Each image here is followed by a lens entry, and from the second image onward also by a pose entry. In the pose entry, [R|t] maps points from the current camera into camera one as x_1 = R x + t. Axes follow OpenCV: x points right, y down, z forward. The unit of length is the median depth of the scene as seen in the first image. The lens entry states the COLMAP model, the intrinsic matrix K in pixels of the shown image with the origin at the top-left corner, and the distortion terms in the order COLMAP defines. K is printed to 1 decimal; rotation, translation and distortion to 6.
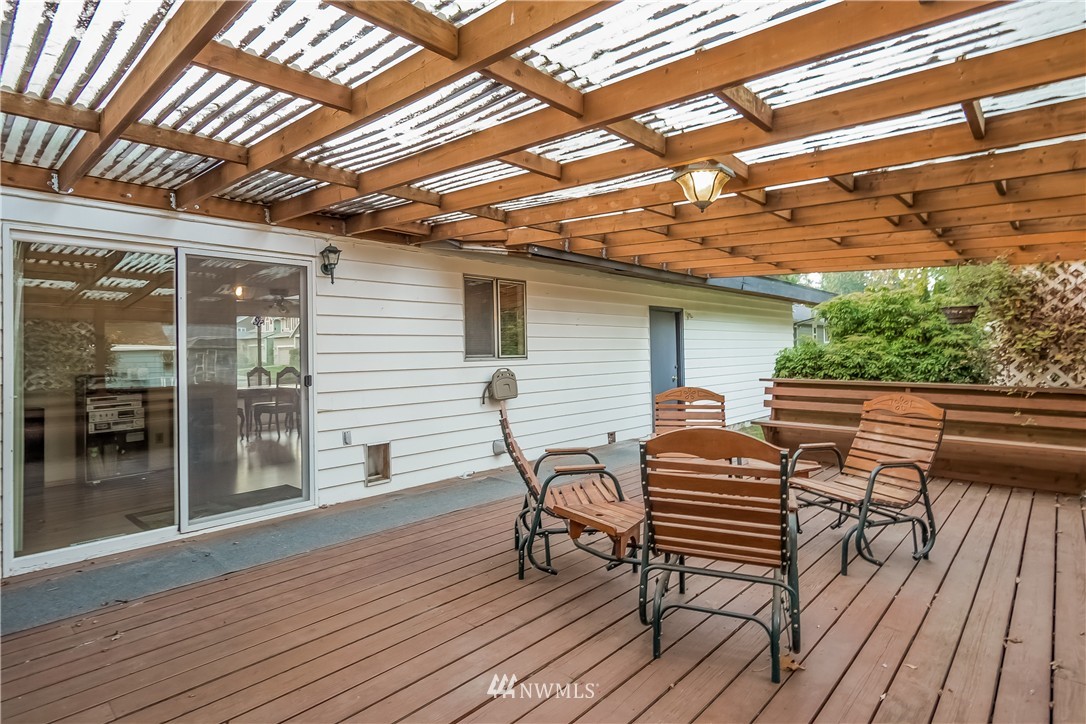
lens RADIAL K [[524.3, 0, 542.4], [0, 524.3, 353.0], [0, 0, 1]] dist [-0.001761, -0.000238]
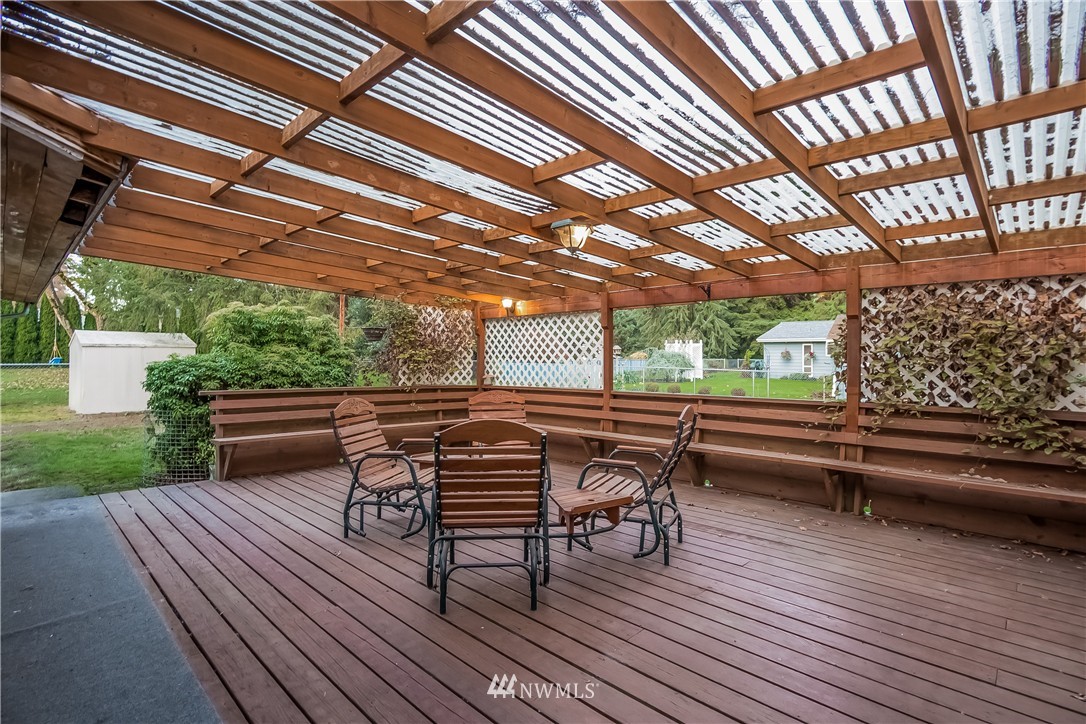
lens RADIAL K [[540.3, 0, 543.0], [0, 540.3, 362.0], [0, 0, 1]] dist [-0.000570, 0.000233]
pose [[0.060820, 0.003785, 0.998142, -0.944839], [-0.004411, 0.999984, -0.003523, 0.002594], [-0.998139, -0.004188, 0.060835, 0.898232]]
